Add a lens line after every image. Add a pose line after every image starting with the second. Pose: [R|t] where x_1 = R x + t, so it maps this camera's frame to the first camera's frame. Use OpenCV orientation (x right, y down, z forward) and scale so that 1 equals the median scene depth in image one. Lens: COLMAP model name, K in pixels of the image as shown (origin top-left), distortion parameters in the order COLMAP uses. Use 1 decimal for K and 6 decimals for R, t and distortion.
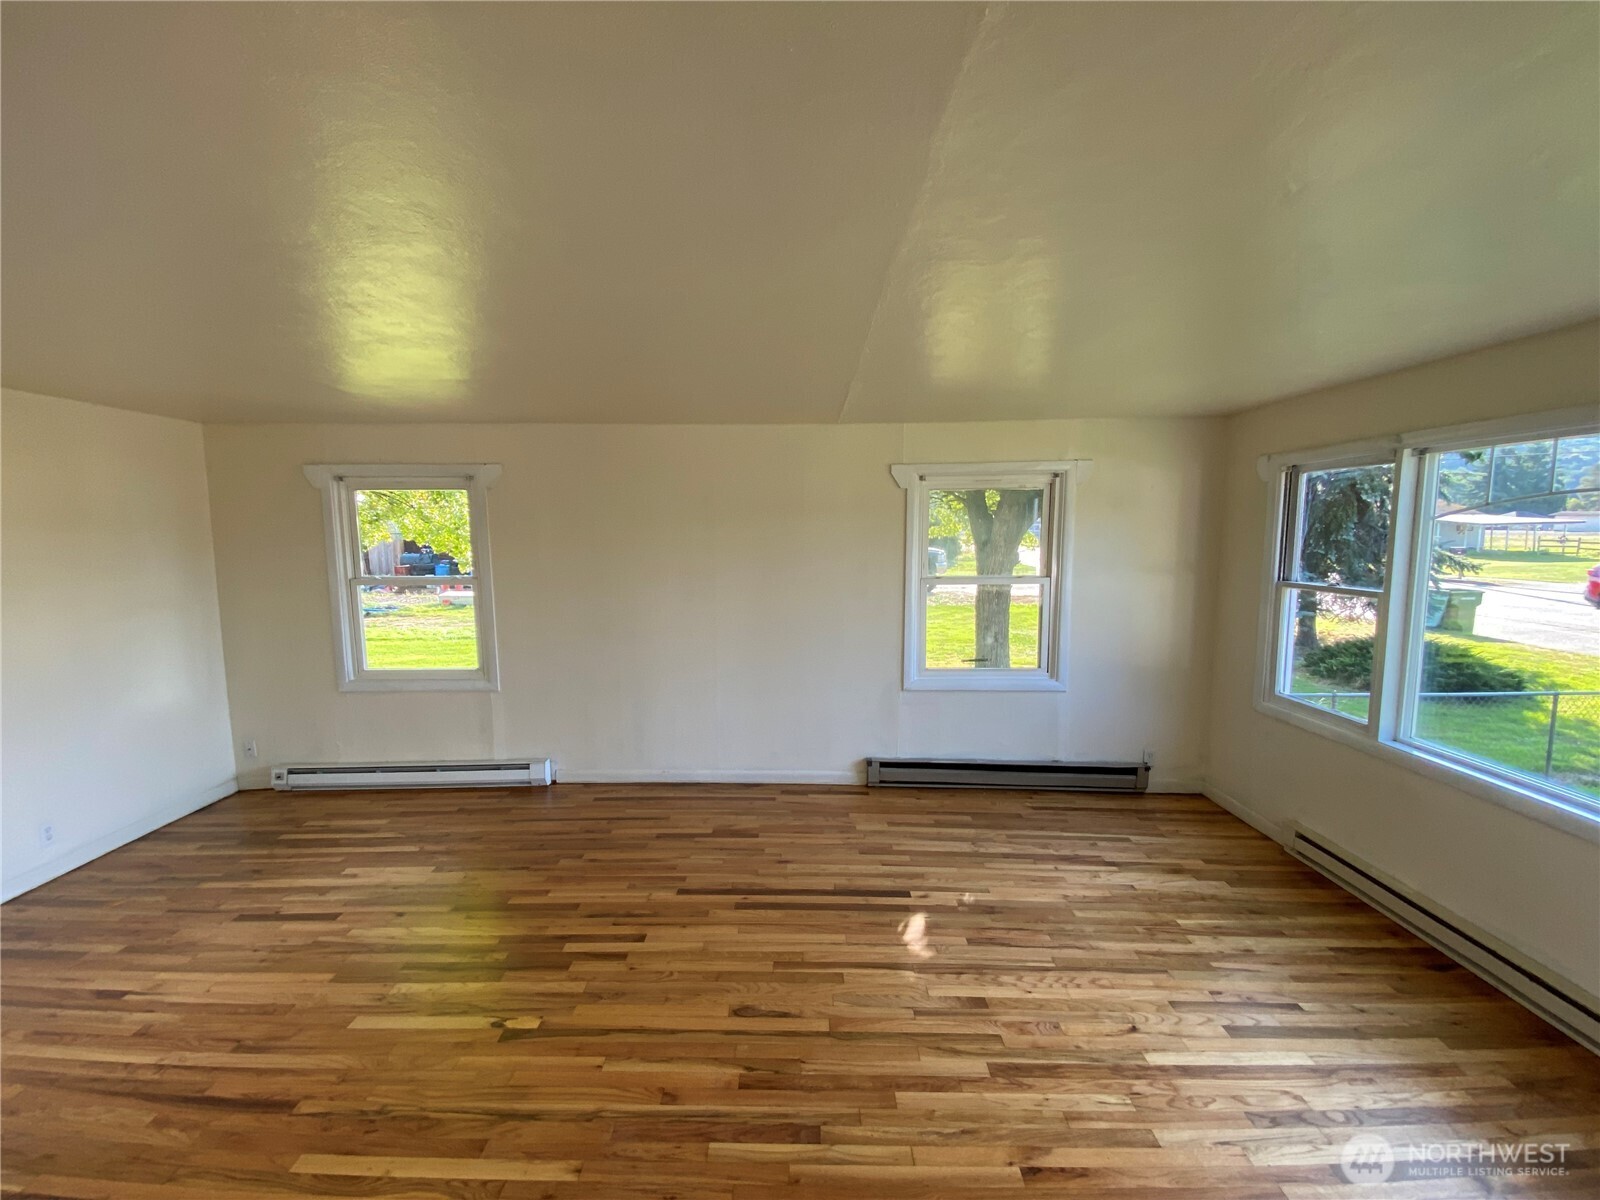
lens RADIAL K [[652.7, 0, 800.0], [0, 652.7, 600.0], [0, 0, 1]] dist [0.033690, -0.026223]
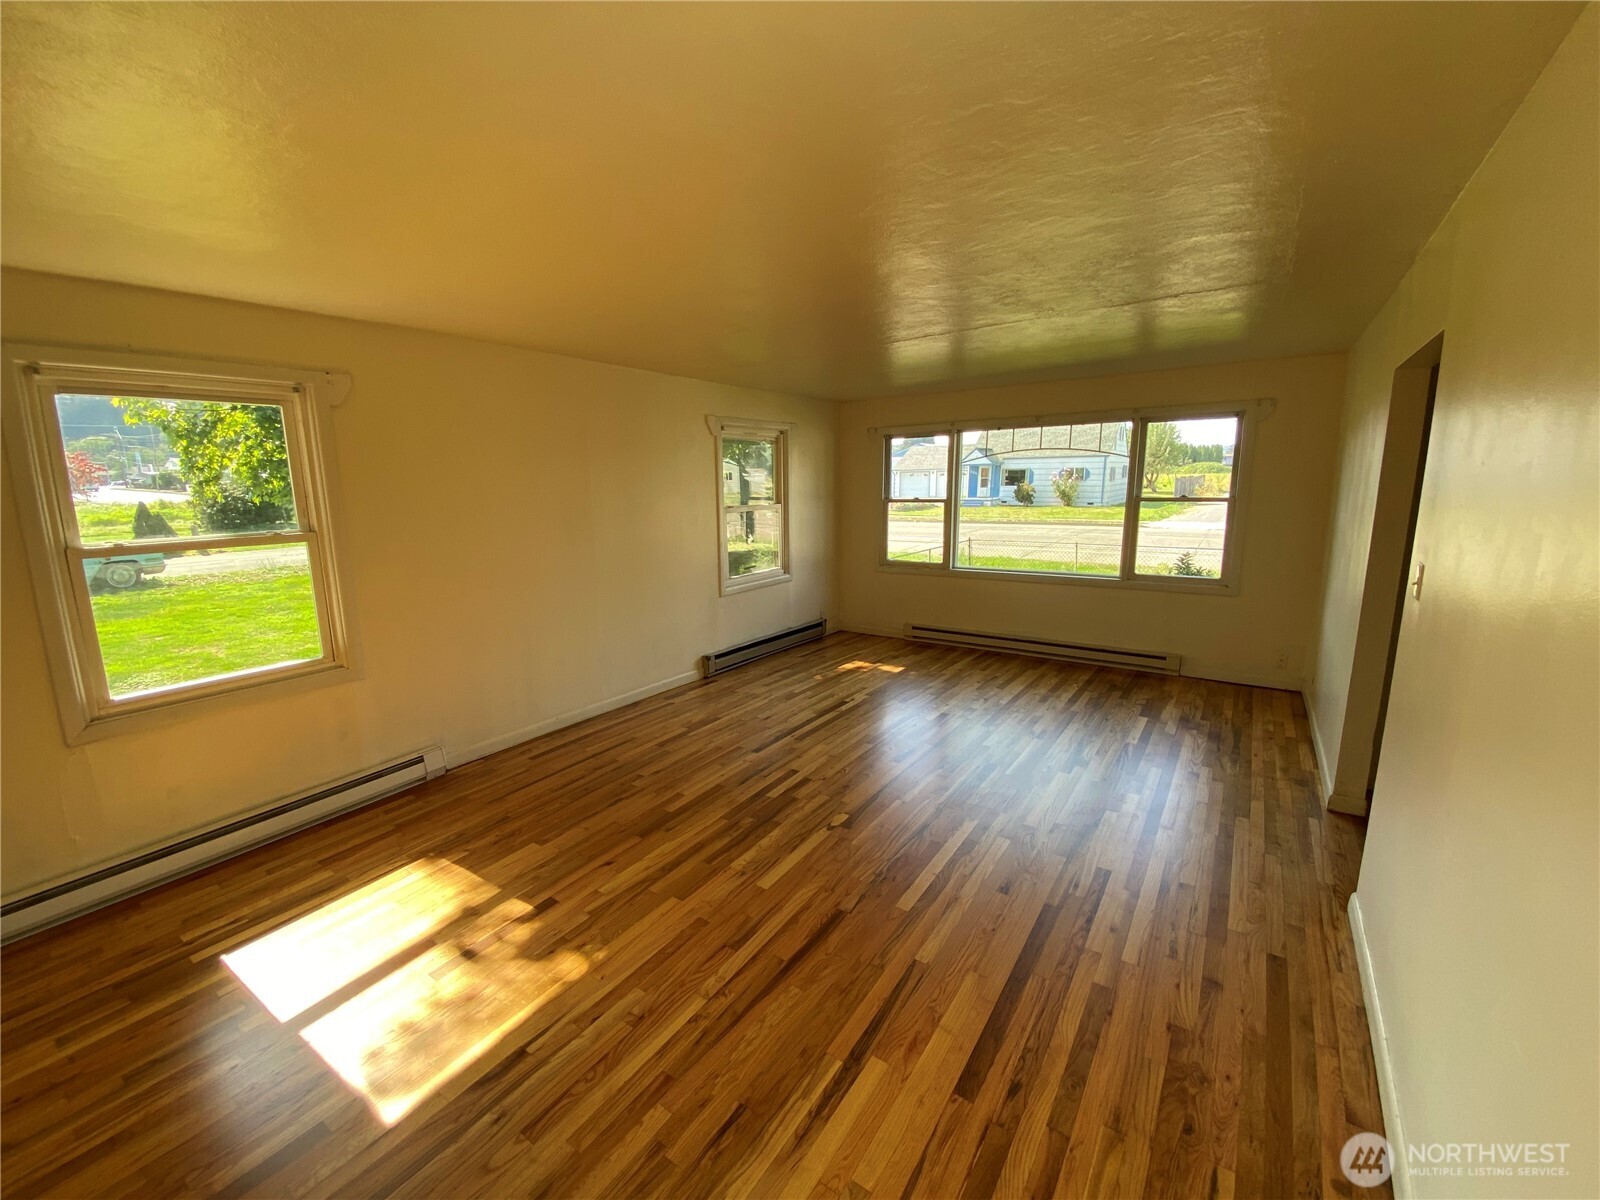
lens RADIAL K [[652.7, 0, 800.0], [0, 652.7, 600.0], [0, 0, 1]] dist [0.033690, -0.026223]
pose [[0.556011, -0.158283, 0.815965, -1.033348], [0.107598, 0.987147, 0.118170, 0.018088], [-0.824181, 0.022093, 0.565895, 0.201816]]
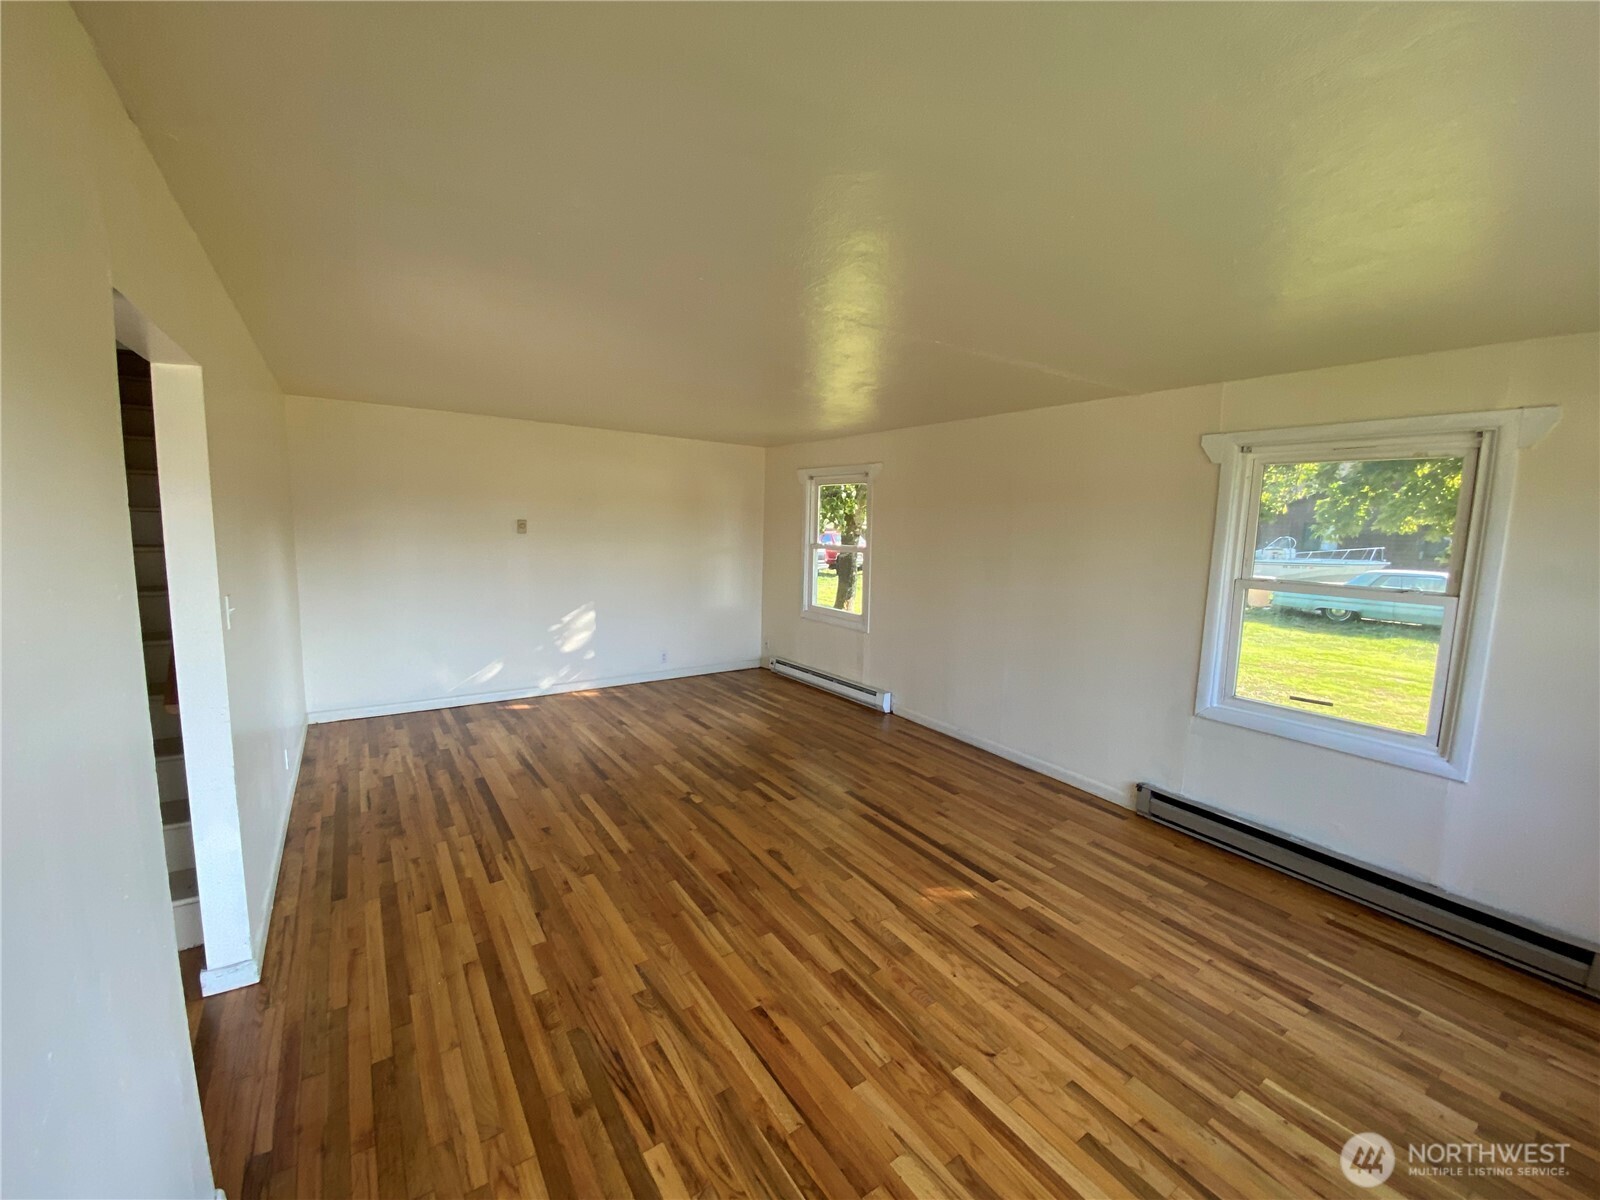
lens RADIAL K [[652.7, 0, 800.0], [0, 652.7, 600.0], [0, 0, 1]] dist [0.033690, -0.026223]
pose [[0.568152, 0.121644, -0.813884, 0.698100], [-0.121640, 0.990564, 0.063137, 0.006912], [0.813884, 0.063129, 0.577587, 0.157892]]
